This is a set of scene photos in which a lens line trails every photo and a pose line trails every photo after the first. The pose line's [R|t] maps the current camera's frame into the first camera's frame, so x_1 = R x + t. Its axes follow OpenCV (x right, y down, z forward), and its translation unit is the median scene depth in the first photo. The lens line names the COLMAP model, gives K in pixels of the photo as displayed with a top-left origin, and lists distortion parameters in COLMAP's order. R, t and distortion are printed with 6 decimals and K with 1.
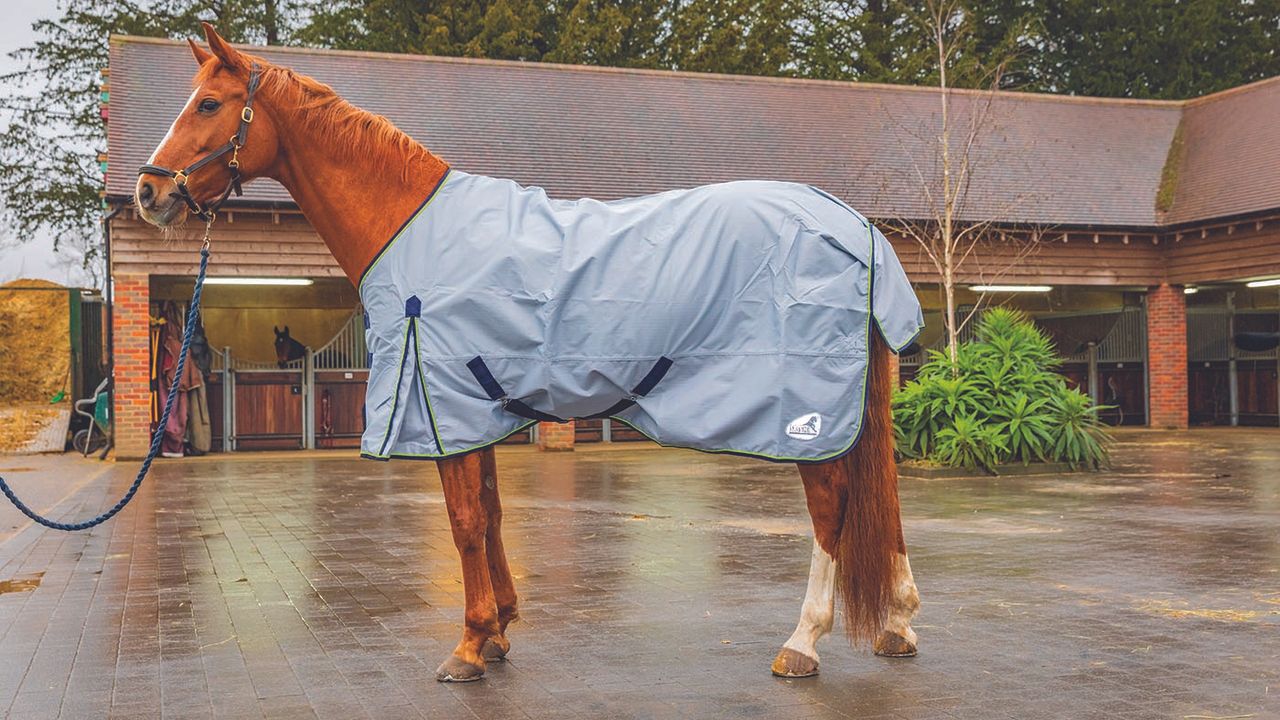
lens RADIAL K [[1497.5, 0, 640.0], [0, 1497.5, 360.0], [0, 0, 1]] dist [-0.002471, -0.006478]
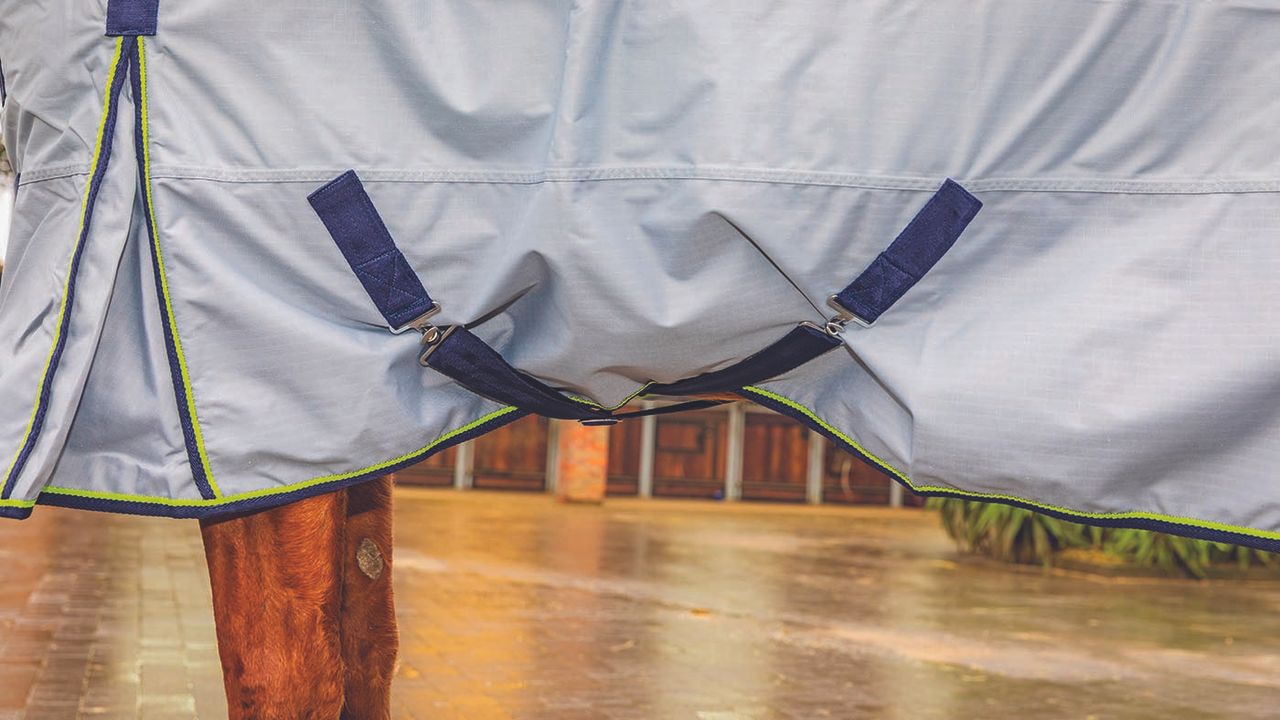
lens RADIAL K [[1860.0, 0, 640.0], [0, 1860.0, 360.0], [0, 0, 1]] dist [0.270055, -0.024961]
pose [[0.998036, 0.056276, -0.027514, -0.031313], [-0.056828, 0.998190, -0.019691, 0.040828], [0.026356, 0.021216, 0.999427, 0.598125]]
